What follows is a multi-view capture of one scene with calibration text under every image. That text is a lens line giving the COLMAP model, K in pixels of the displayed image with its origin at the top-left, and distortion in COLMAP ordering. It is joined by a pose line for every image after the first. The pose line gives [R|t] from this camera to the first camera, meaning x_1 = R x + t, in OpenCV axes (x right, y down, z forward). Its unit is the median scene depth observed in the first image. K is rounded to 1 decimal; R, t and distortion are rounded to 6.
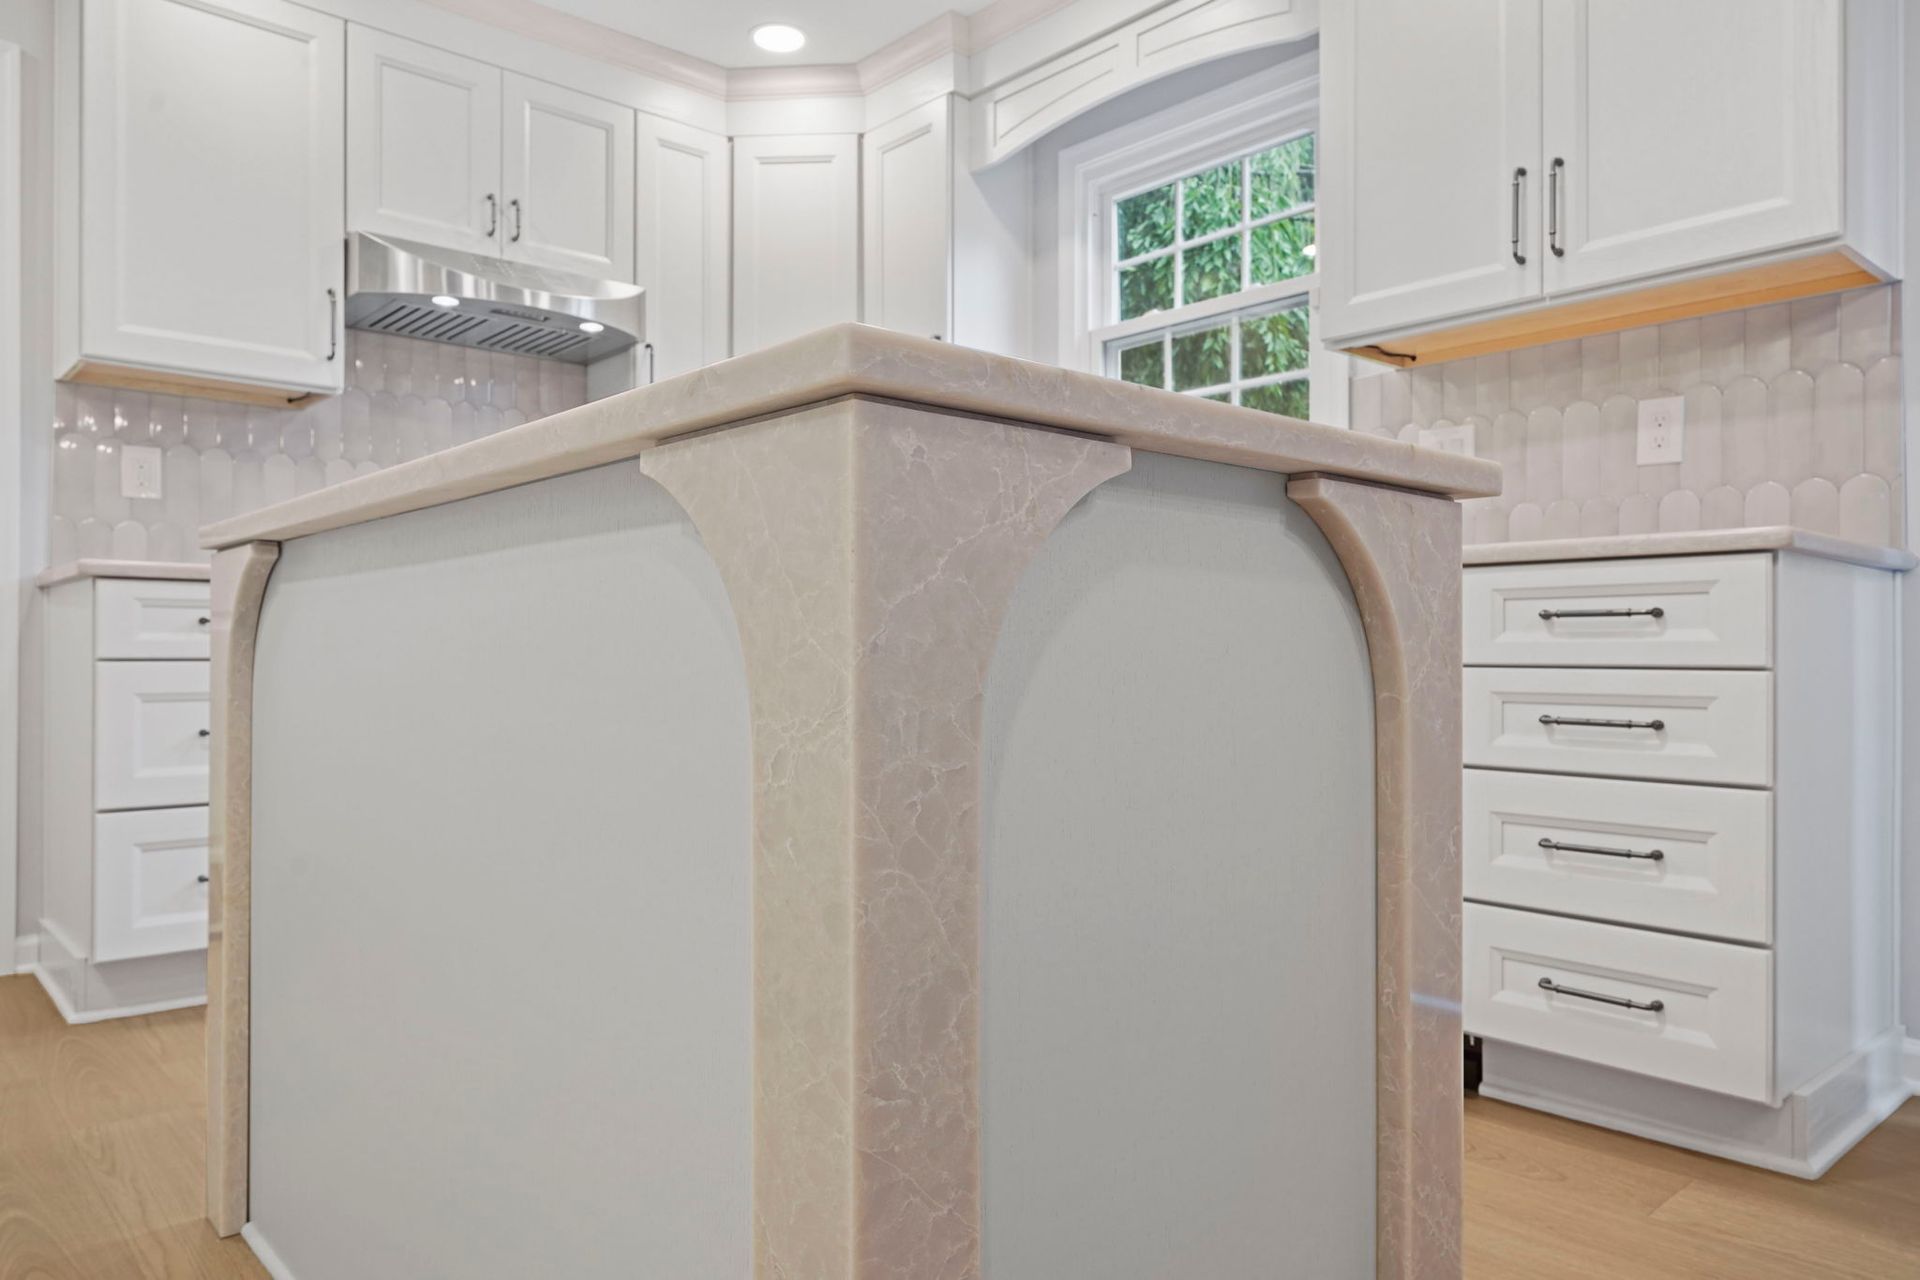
lens RADIAL K [[1270.6, 0, 965.6], [0, 1270.6, 644.9], [0, 0, 1]] dist [-0.001746, 0.000260]
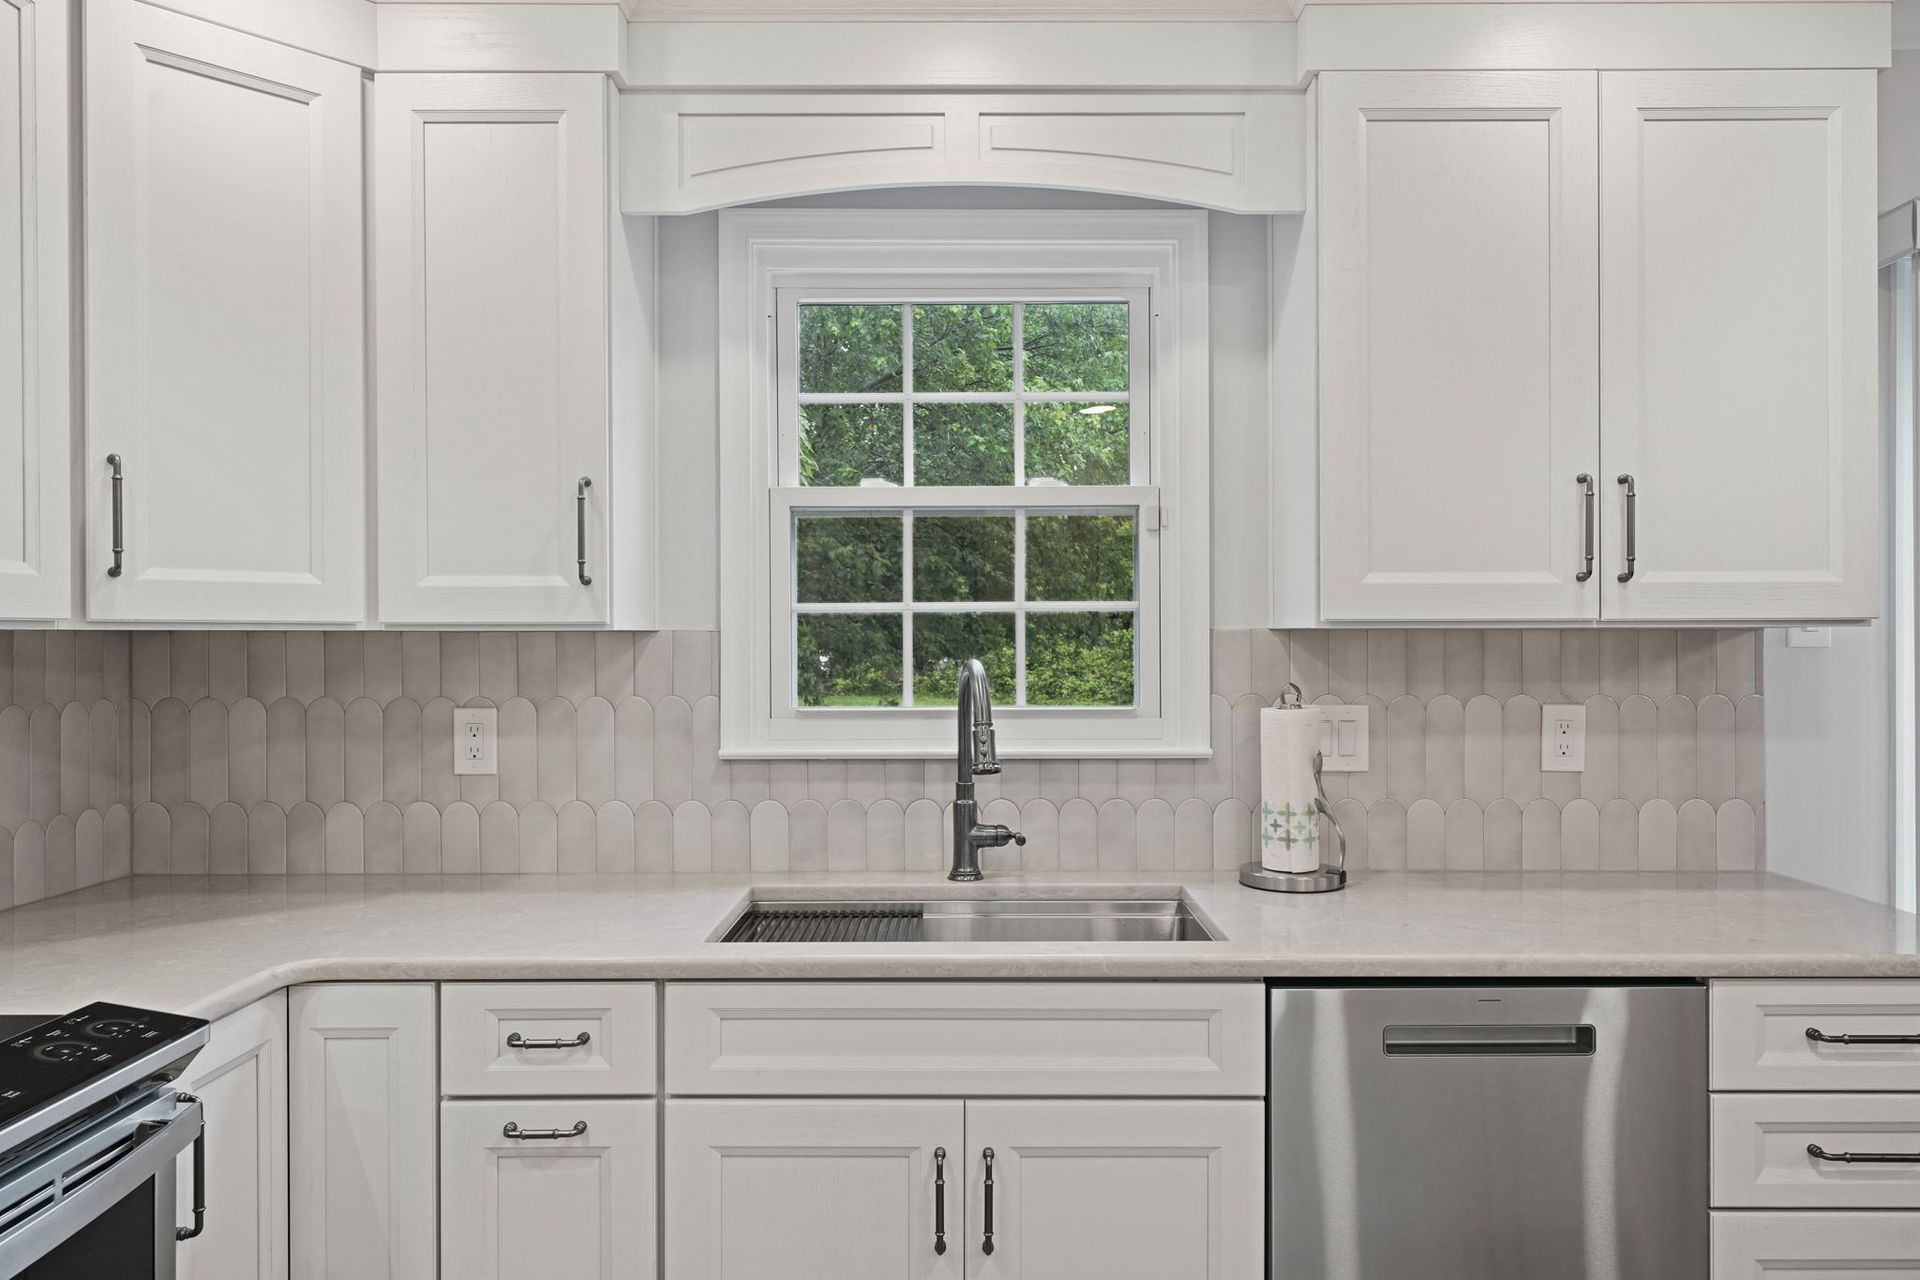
lens RADIAL K [[1270.6, 0, 965.6], [0, 1270.6, 644.9], [0, 0, 1]] dist [-0.001746, 0.000260]
pose [[0.666165, -0.004878, 0.745789, -0.363283], [-0.000644, 0.999974, 0.007116, -0.181068], [-0.745804, -0.005221, 0.666145, 0.504584]]
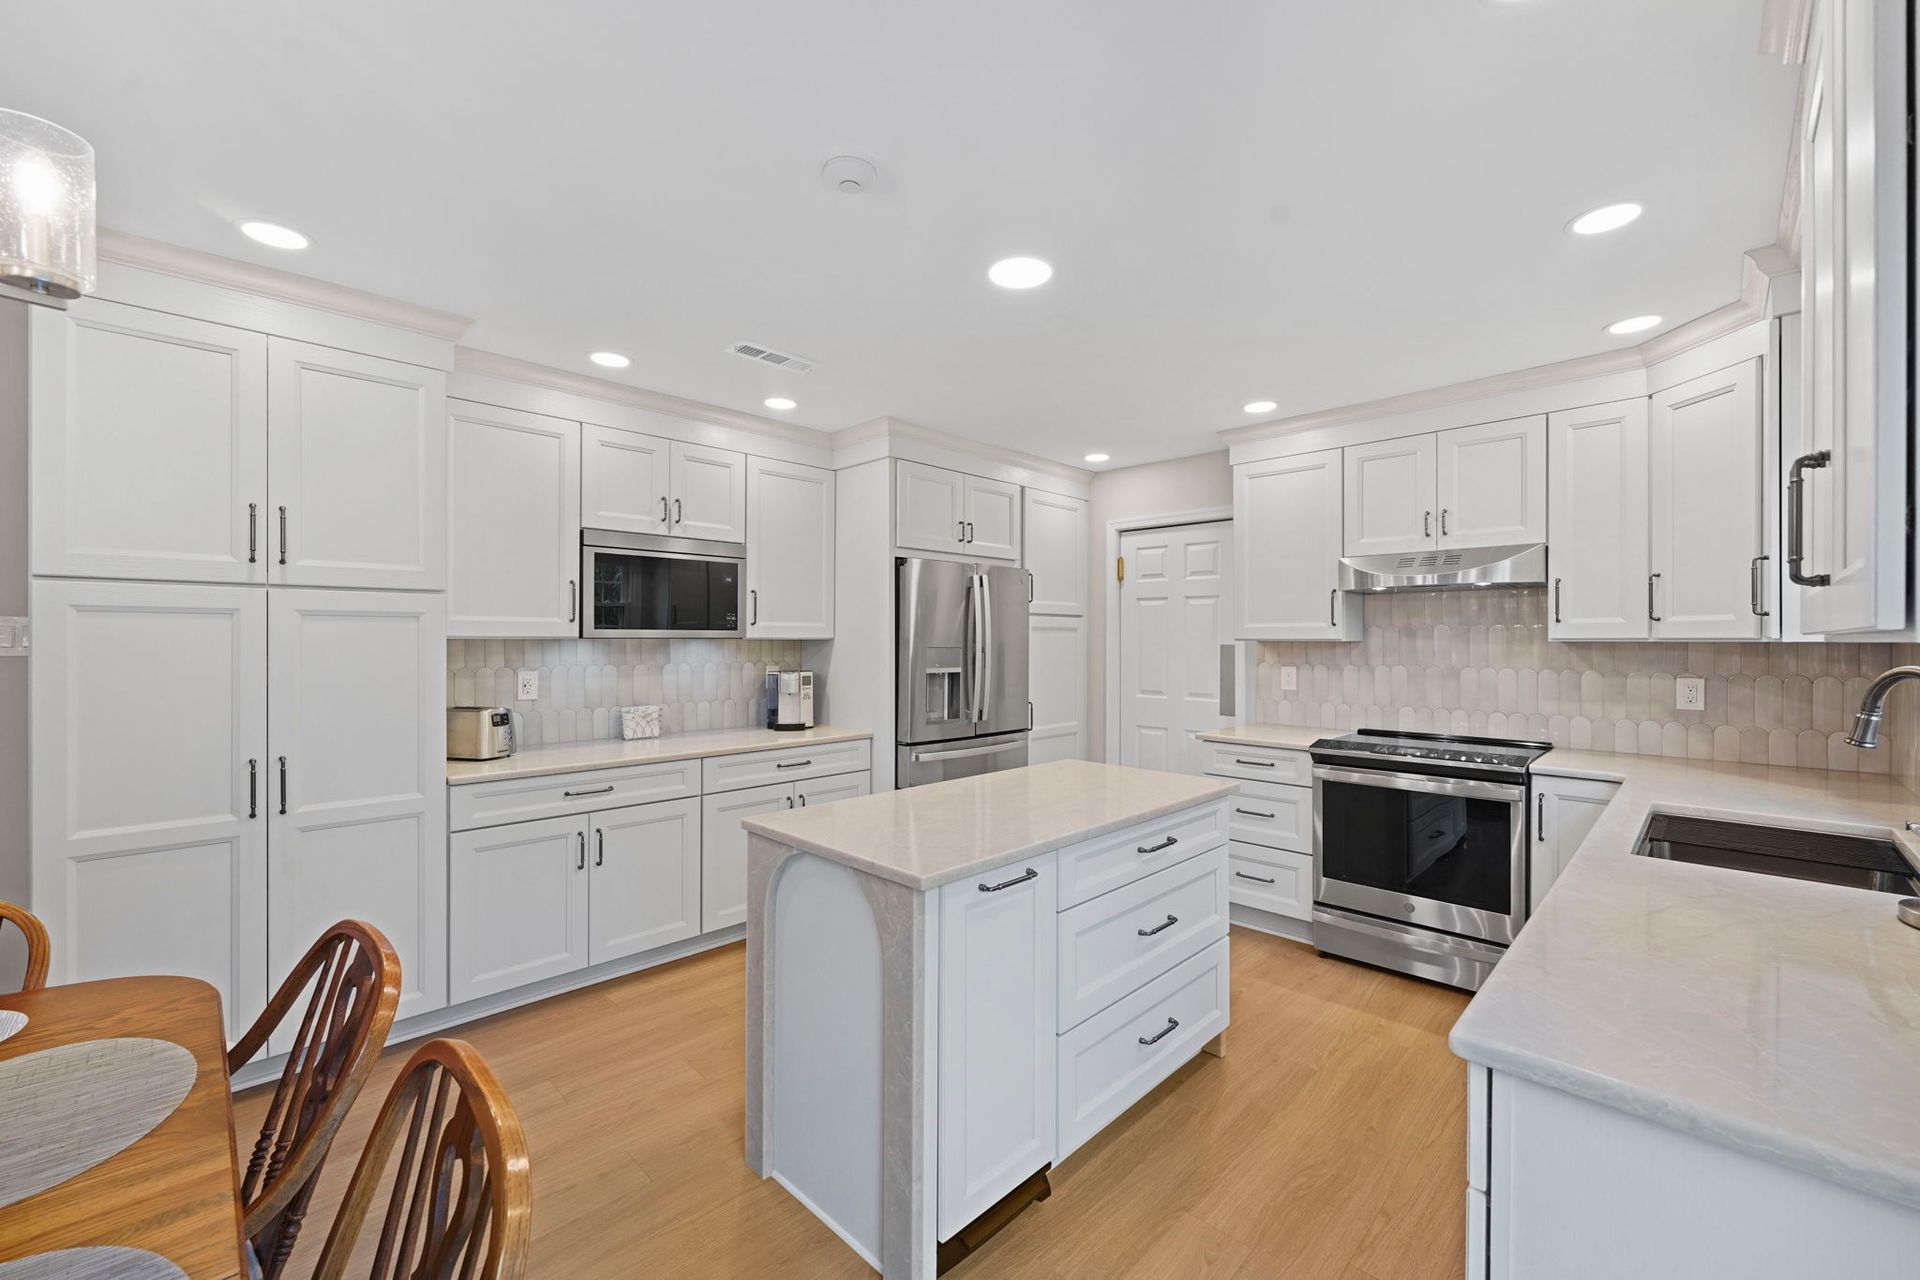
lens RADIAL K [[769.0, 0, 958.5], [0, 769.0, 641.9], [0, 0, 1]] dist [-0.001437, 0.000056]
pose [[0.058212, 0.001369, -0.998303, 0.595658], [0.003275, 0.999993, 0.001562, -0.187178], [0.998299, -0.003361, 0.058207, 0.326141]]
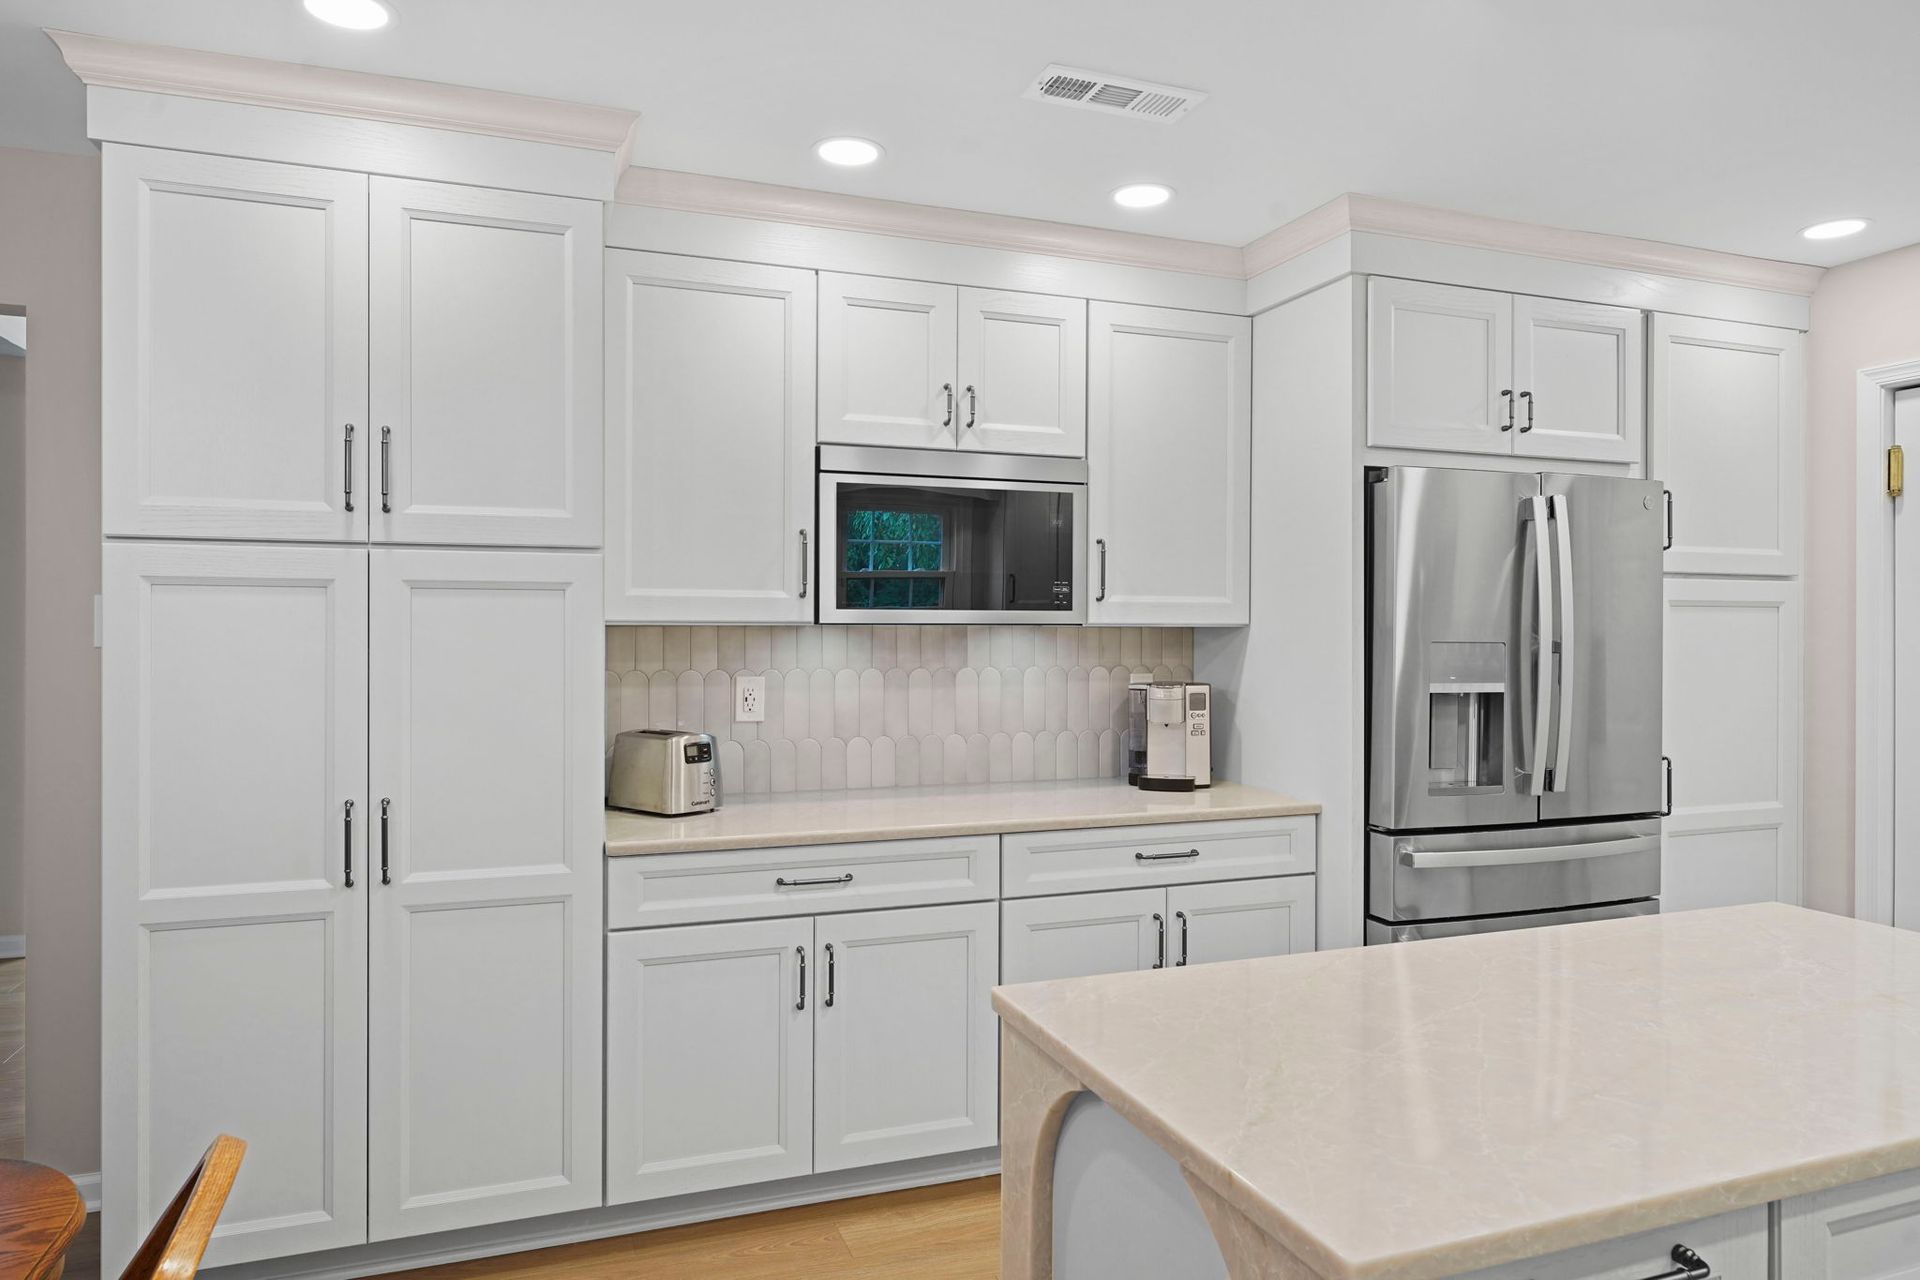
lens RADIAL K [[1192.4, 0, 959.6], [0, 1192.4, 632.5], [0, 0, 1]] dist [0.001220, -0.000429]
pose [[-0.369407, -0.001040, -0.929267, 0.411517], [0.001969, 0.999996, -0.001901, -0.183354], [0.929266, -0.002532, -0.369403, 0.348338]]
